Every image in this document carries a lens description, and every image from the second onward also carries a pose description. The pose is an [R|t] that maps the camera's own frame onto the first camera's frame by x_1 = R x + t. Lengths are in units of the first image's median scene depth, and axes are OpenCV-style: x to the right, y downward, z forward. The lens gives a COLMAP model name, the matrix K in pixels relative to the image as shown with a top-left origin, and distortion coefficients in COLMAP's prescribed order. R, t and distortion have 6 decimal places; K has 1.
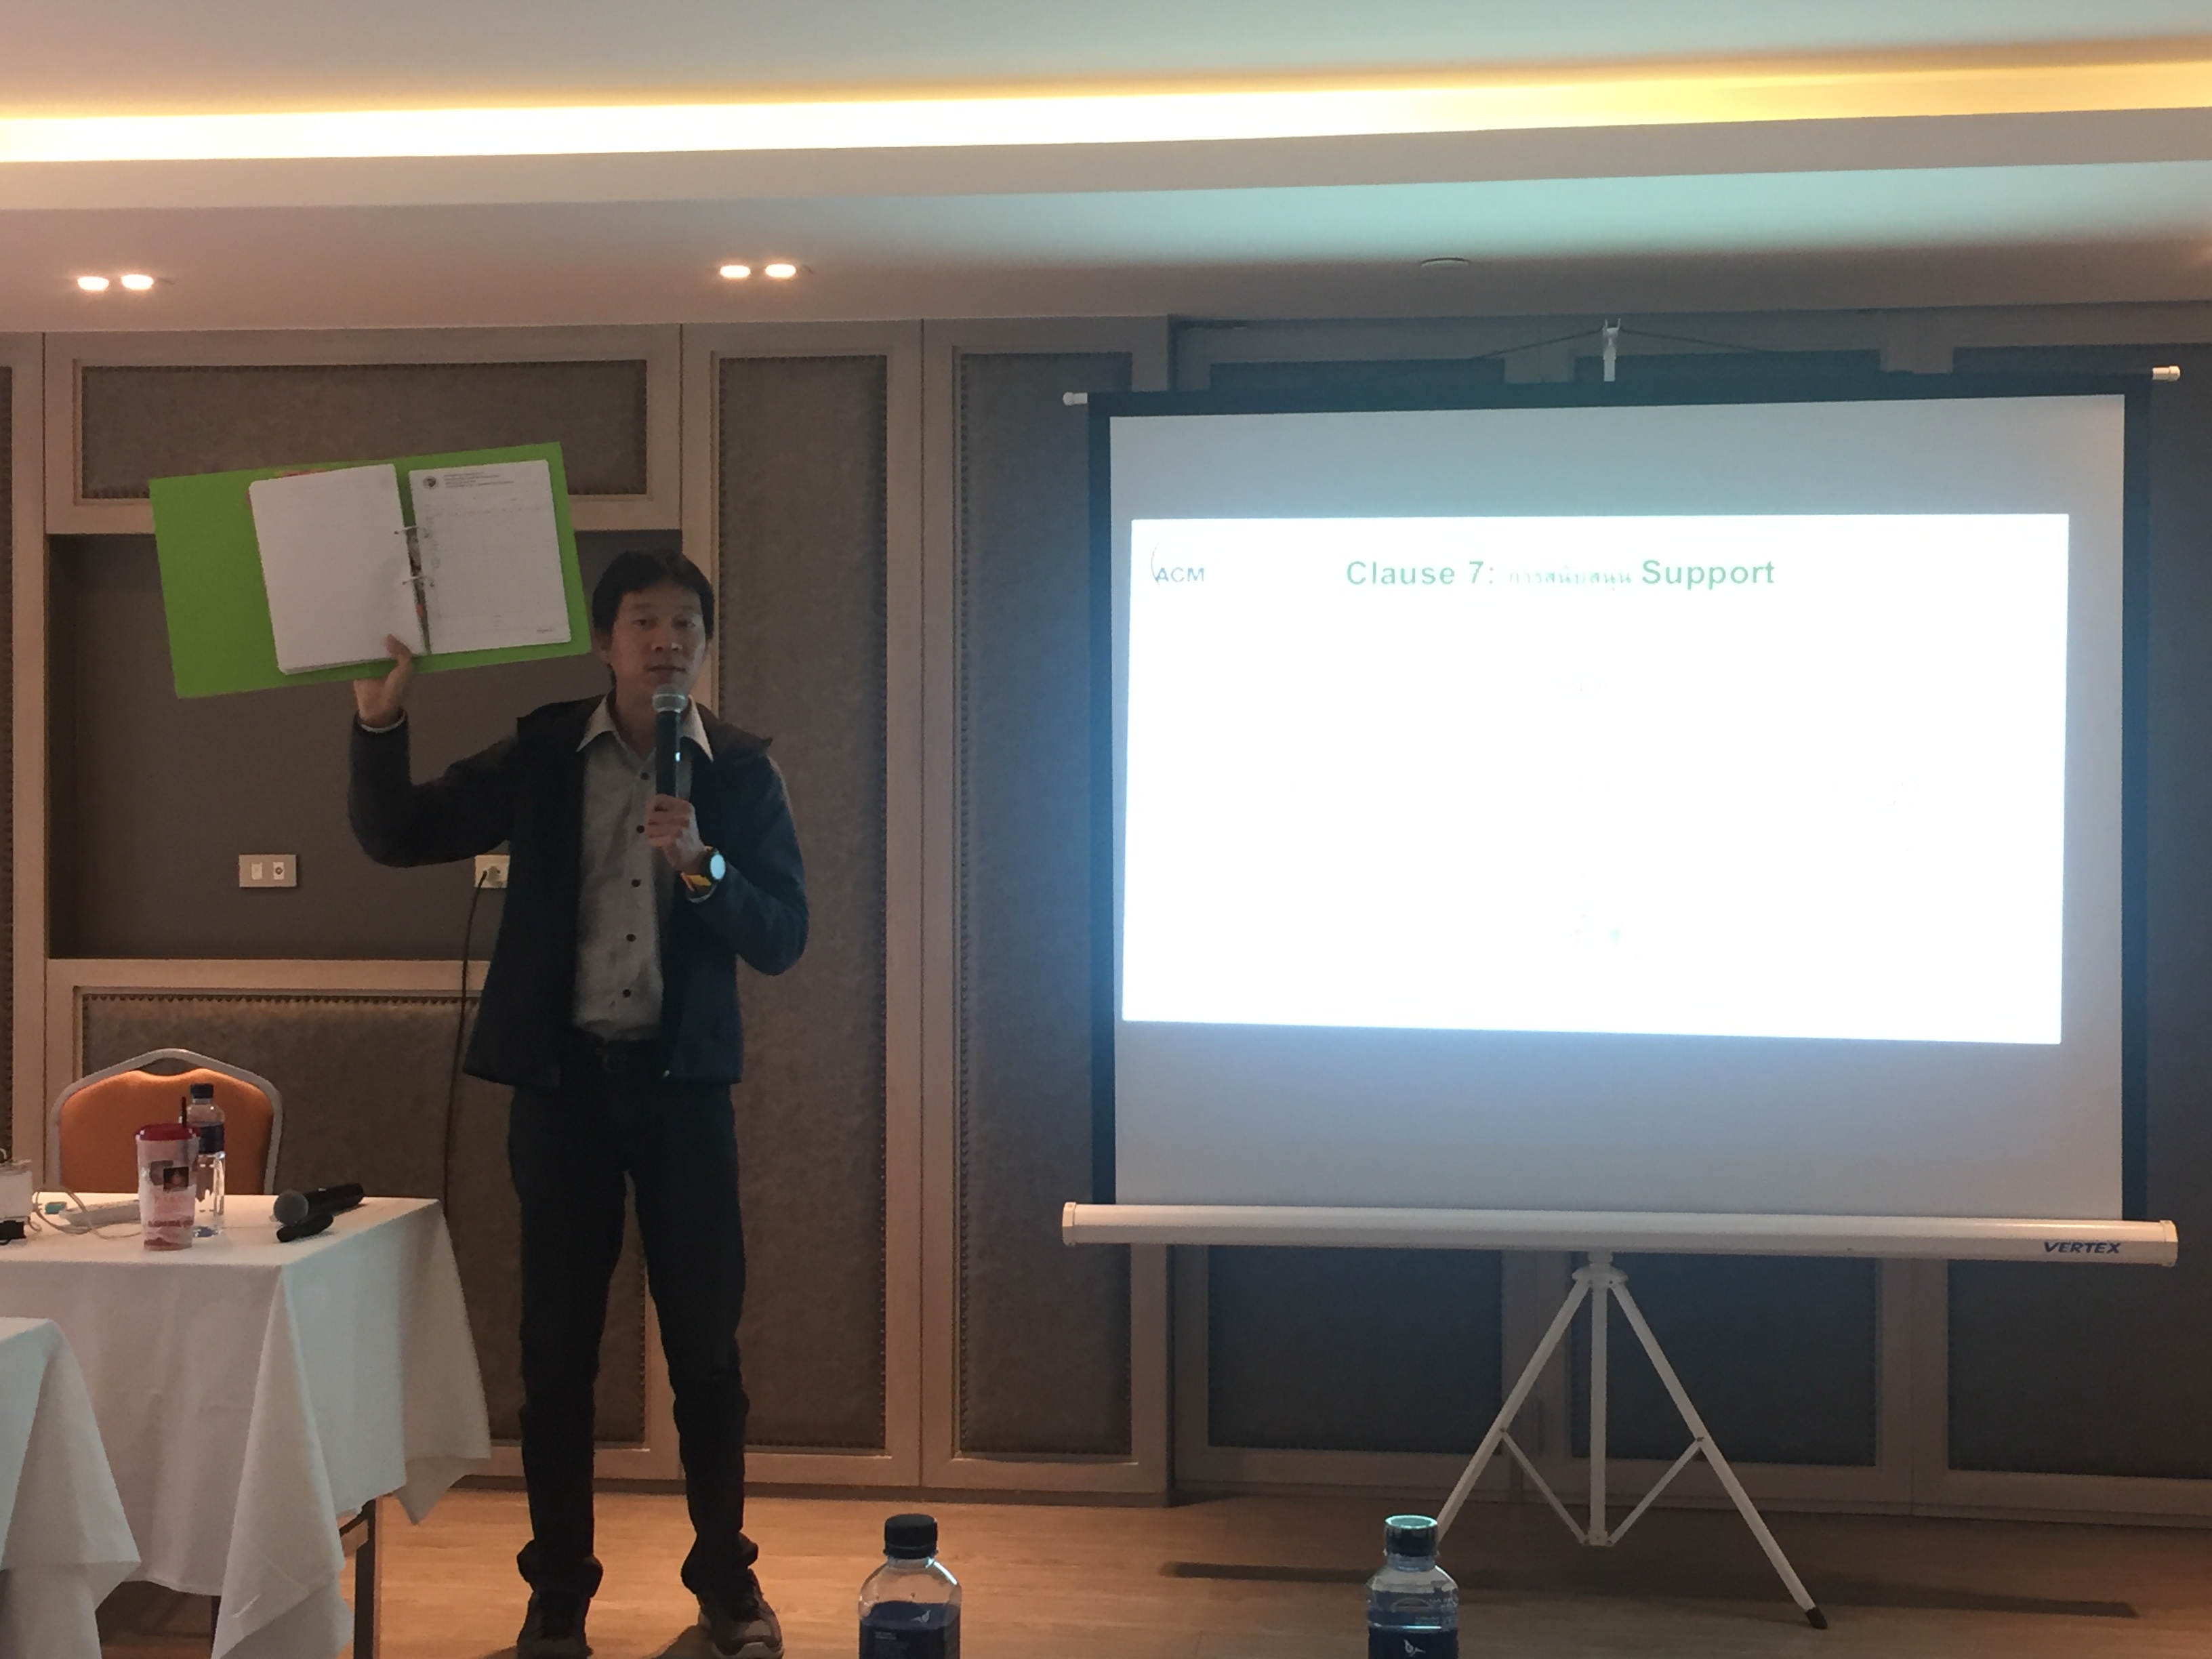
lens RADIAL K [[2812.6, 0, 1106.0], [0, 2812.6, 829.5], [0, 0, 1]] dist [0.008896, 0.045748]
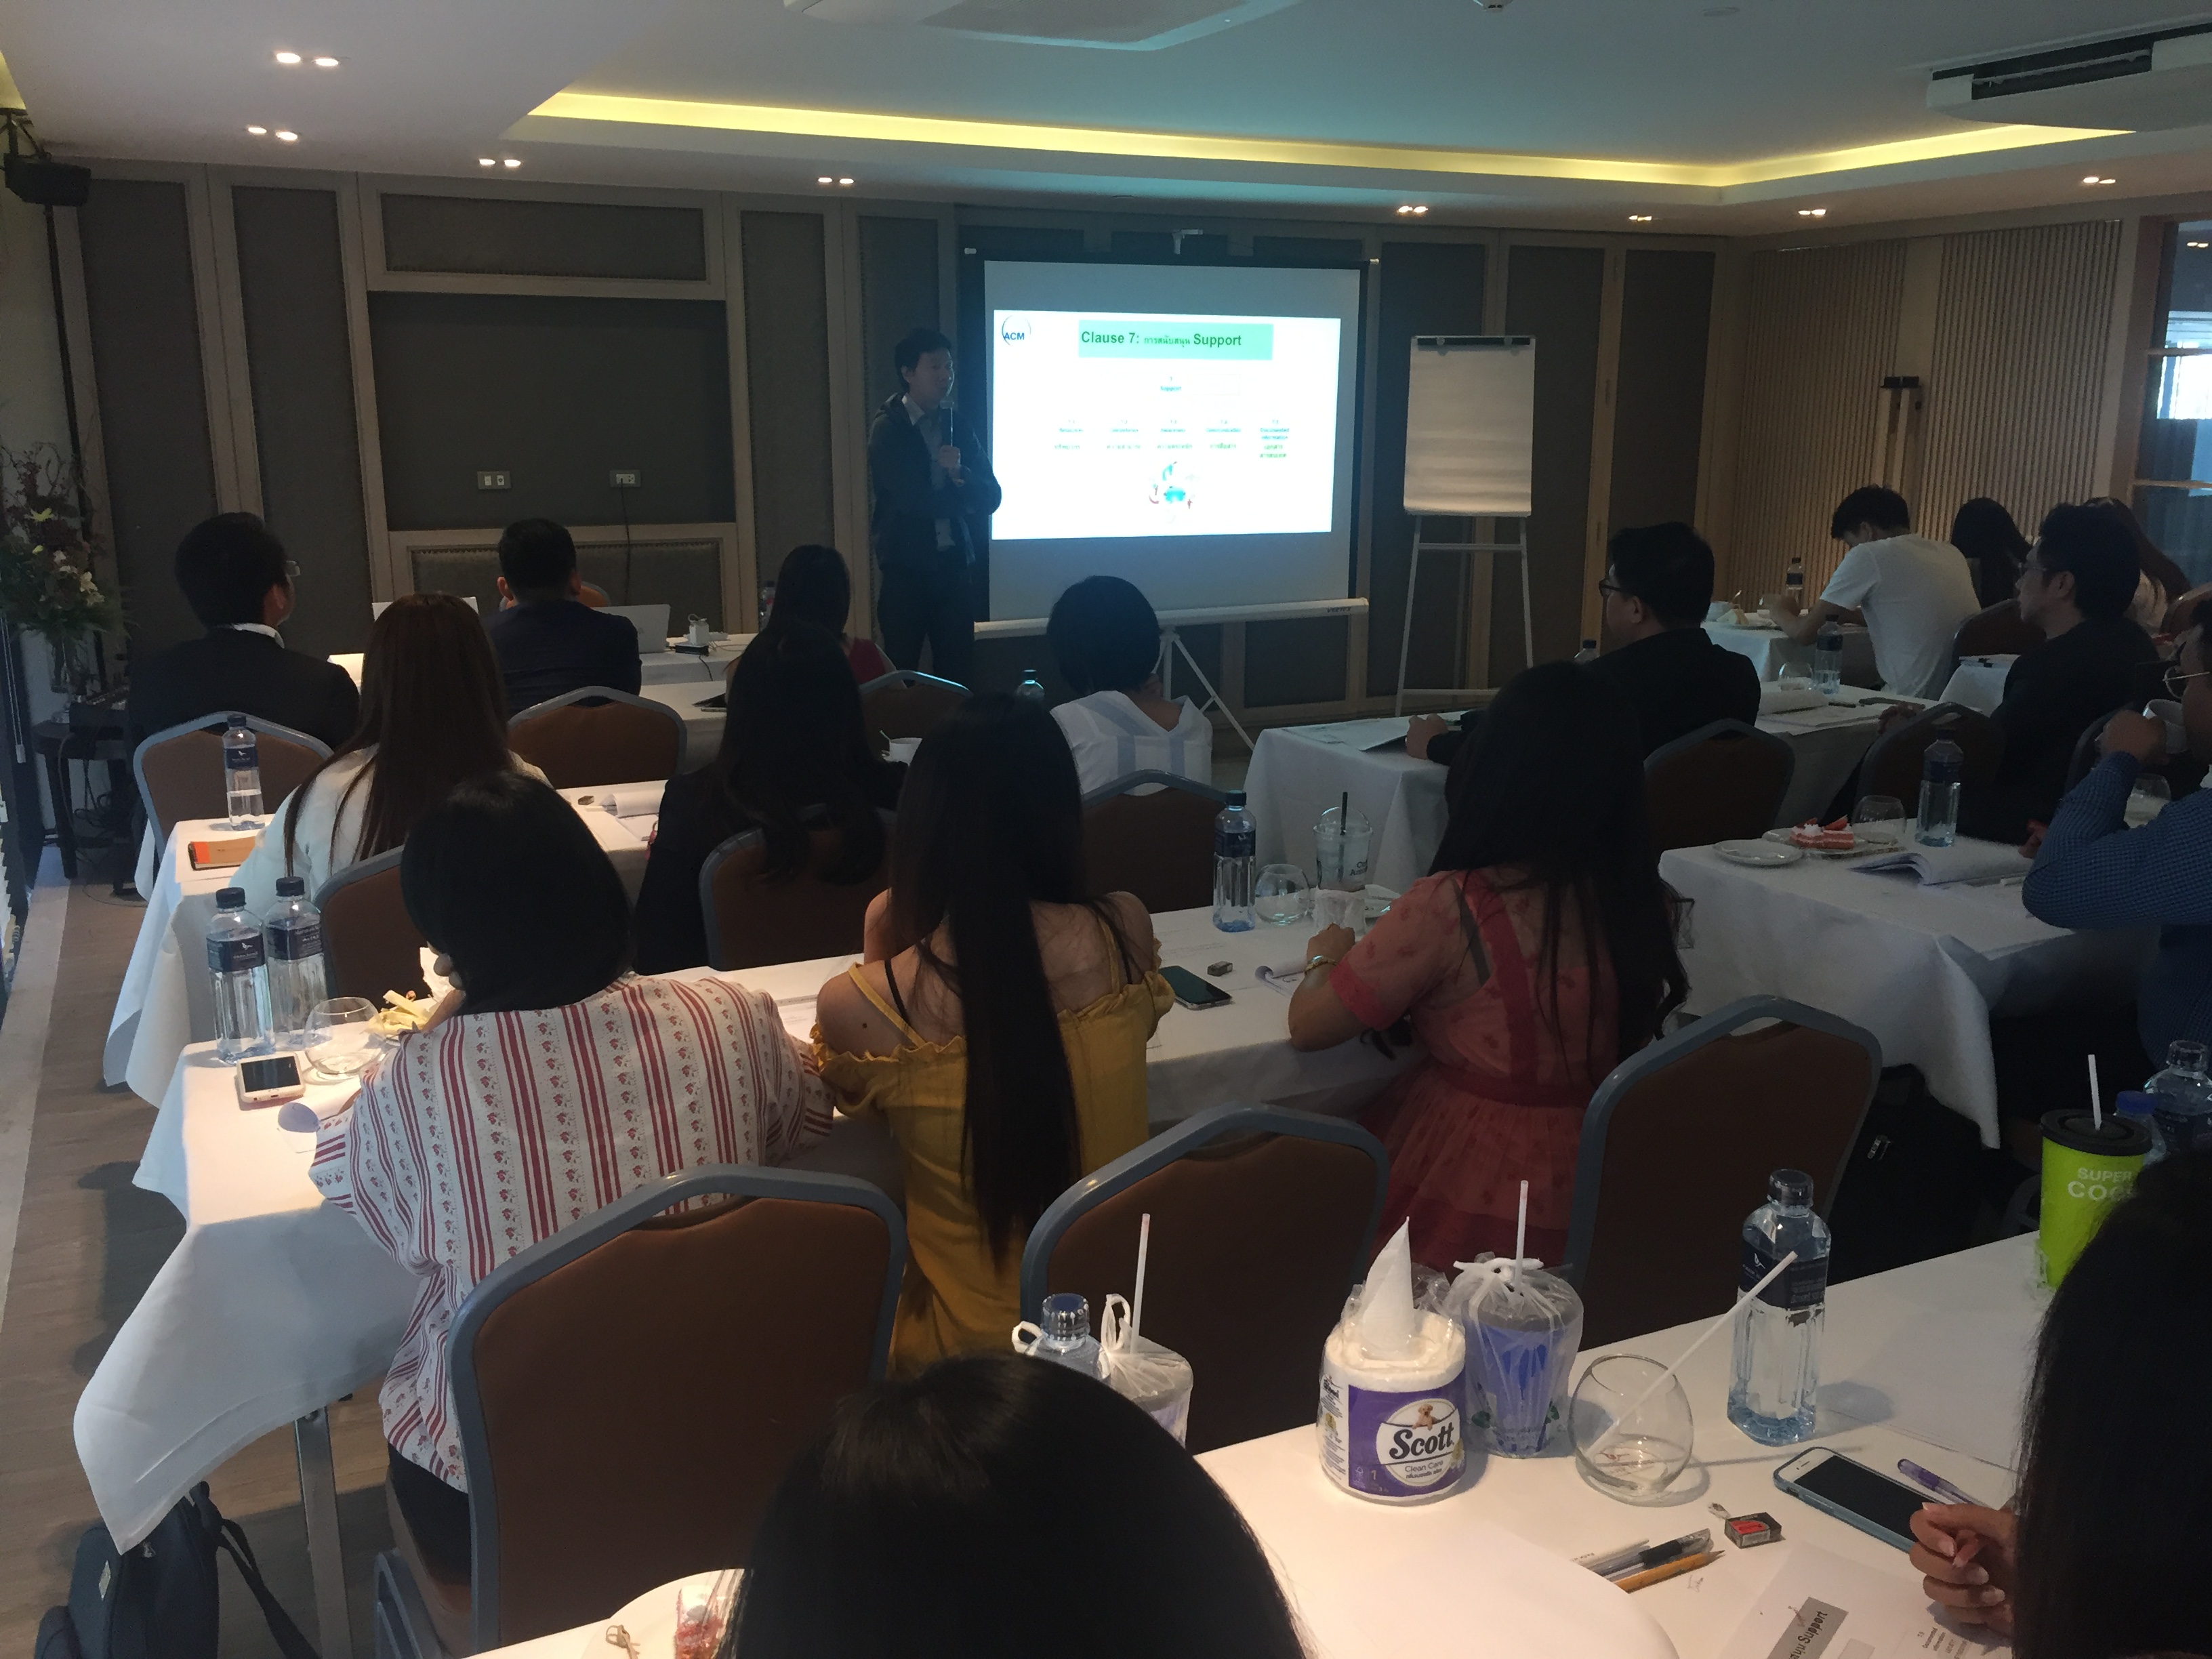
lens RADIAL K [[1885.9, 0, 1106.0], [0, 1885.9, 829.5], [0, 0, 1]] dist [0.053121, -0.100209]
pose [[0.835286, -0.126787, 0.534997, -0.757344], [0.006044, 0.975107, 0.221650, -0.040674], [-0.549782, -0.181908, 0.815260, -0.331089]]
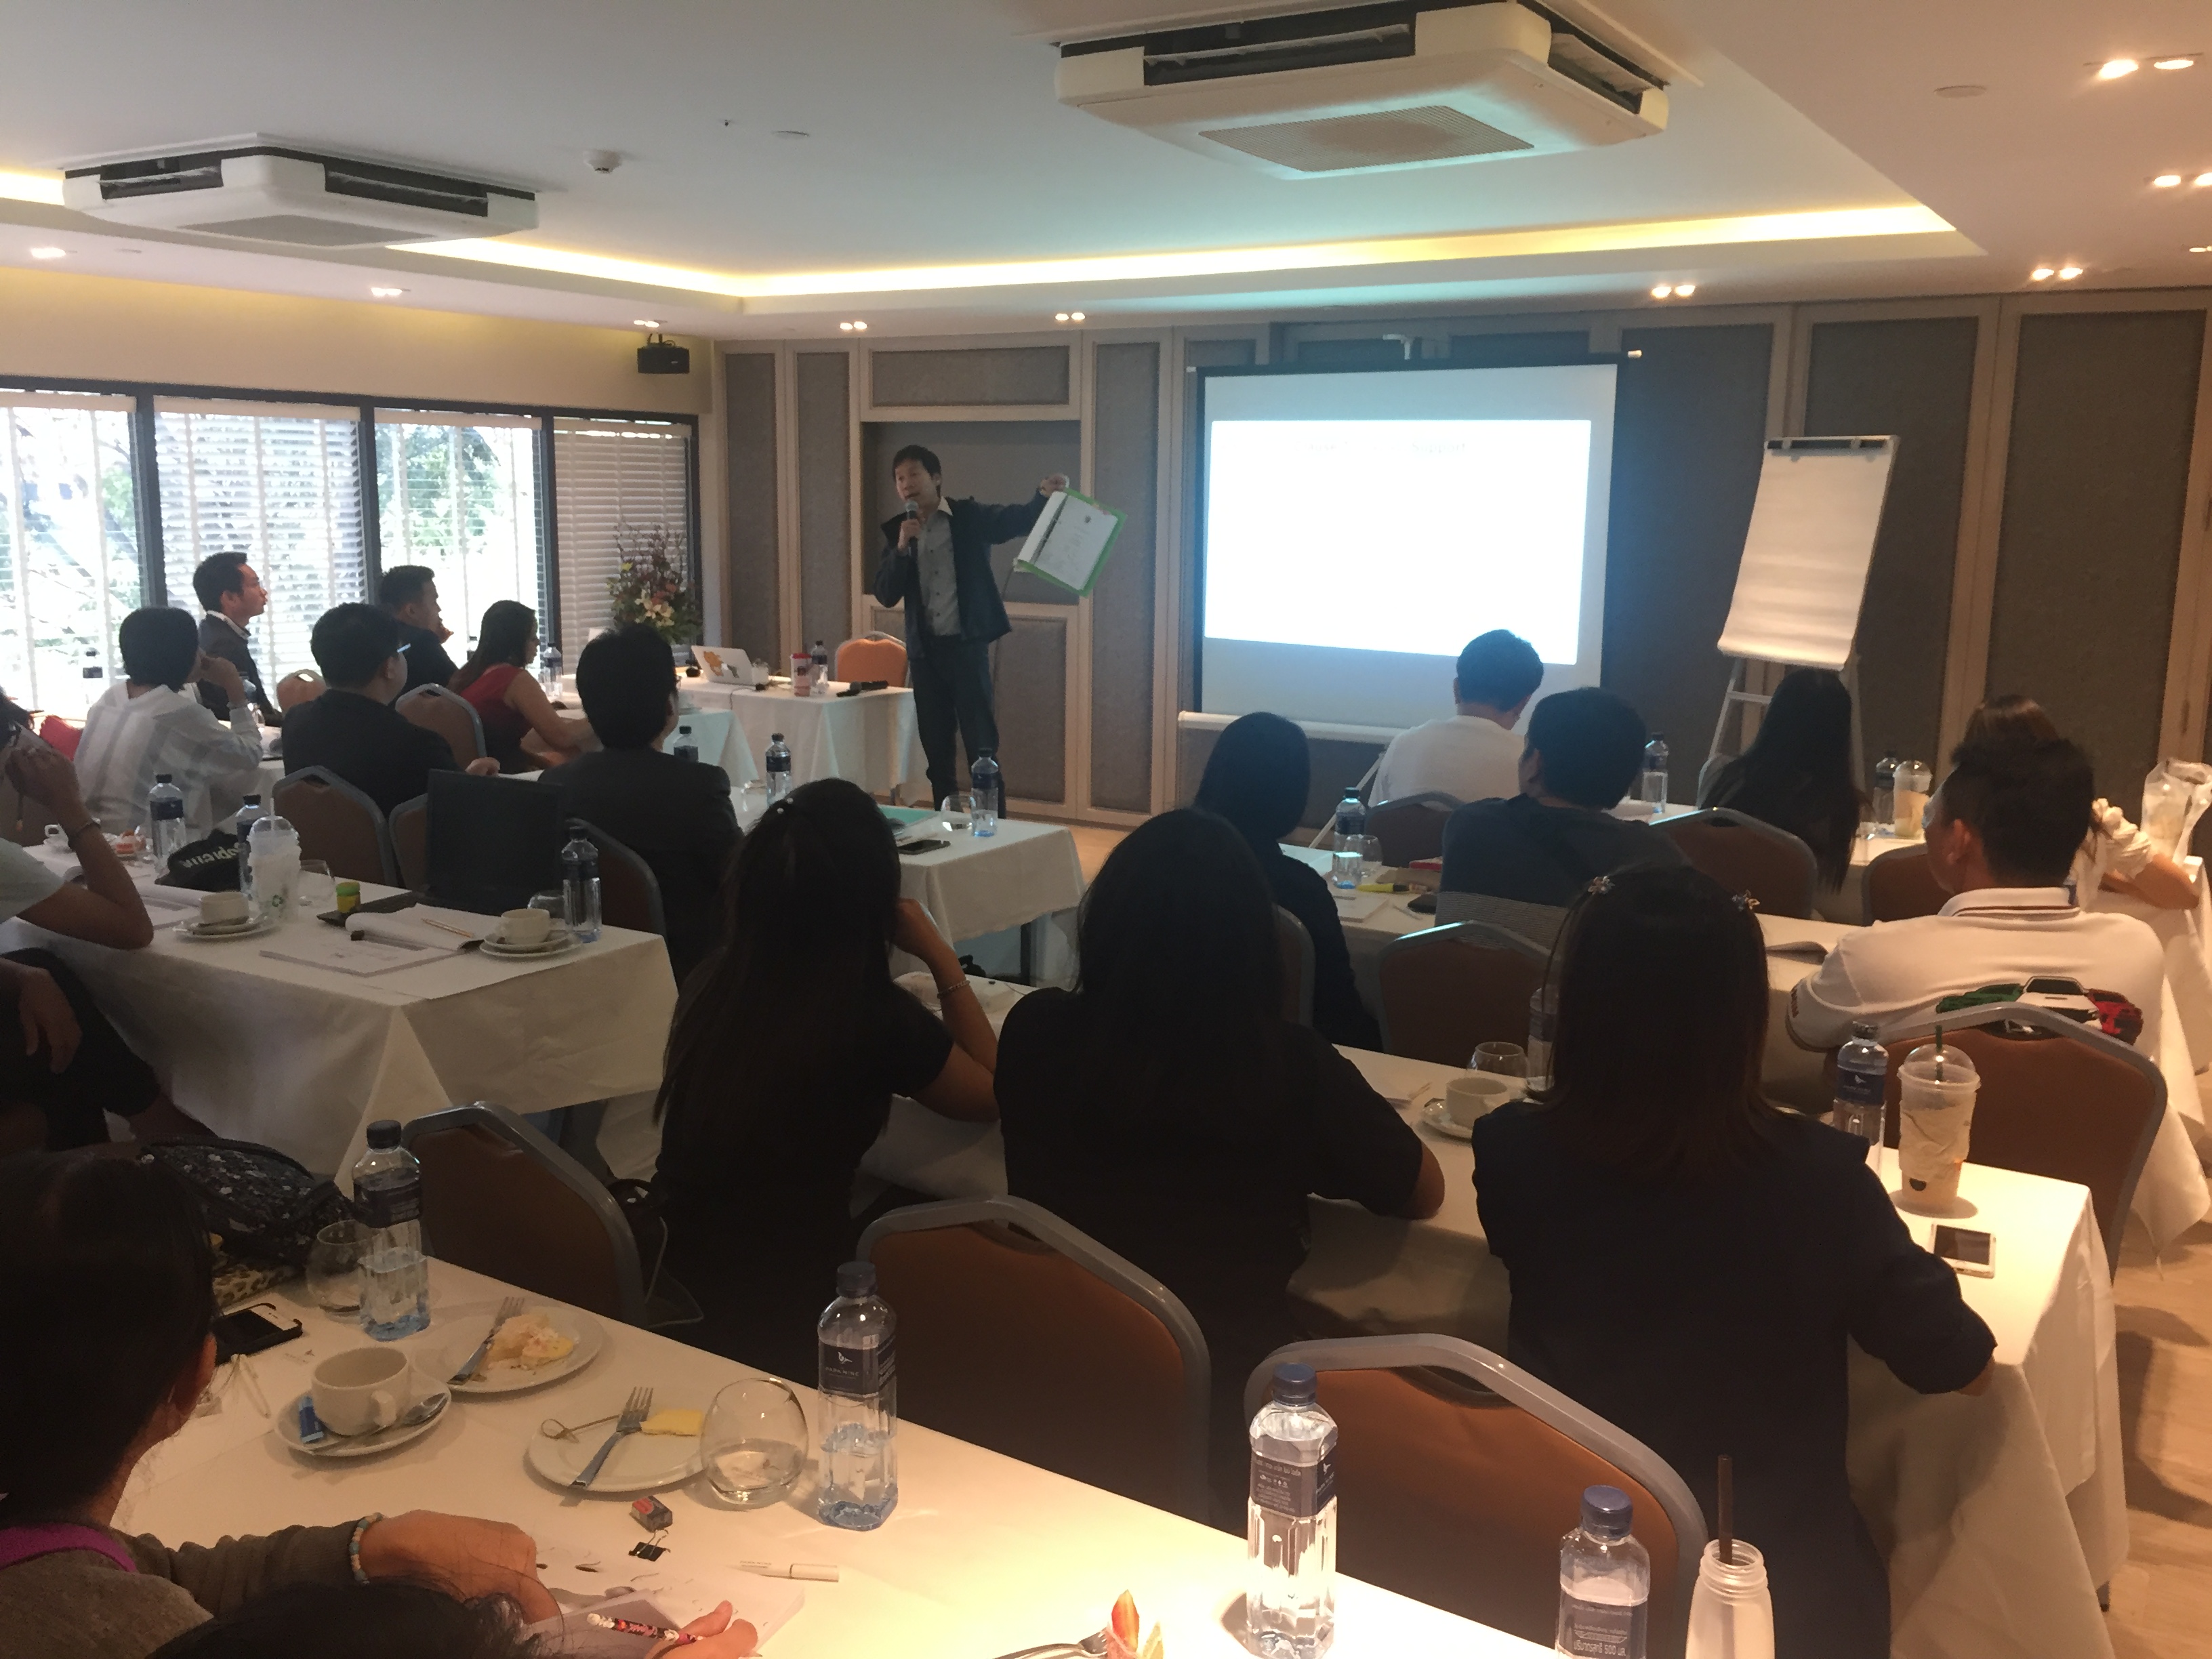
lens RADIAL K [[1883.8, 0, 1106.0], [0, 1883.8, 829.5], [0, 0, 1]] dist [0.020214, 0.010381]
pose [[0.905602, 0.085491, -0.415422, 0.606967], [-0.017197, 0.986070, 0.165438, -0.033270], [0.423779, -0.142678, 0.894458, -0.490859]]
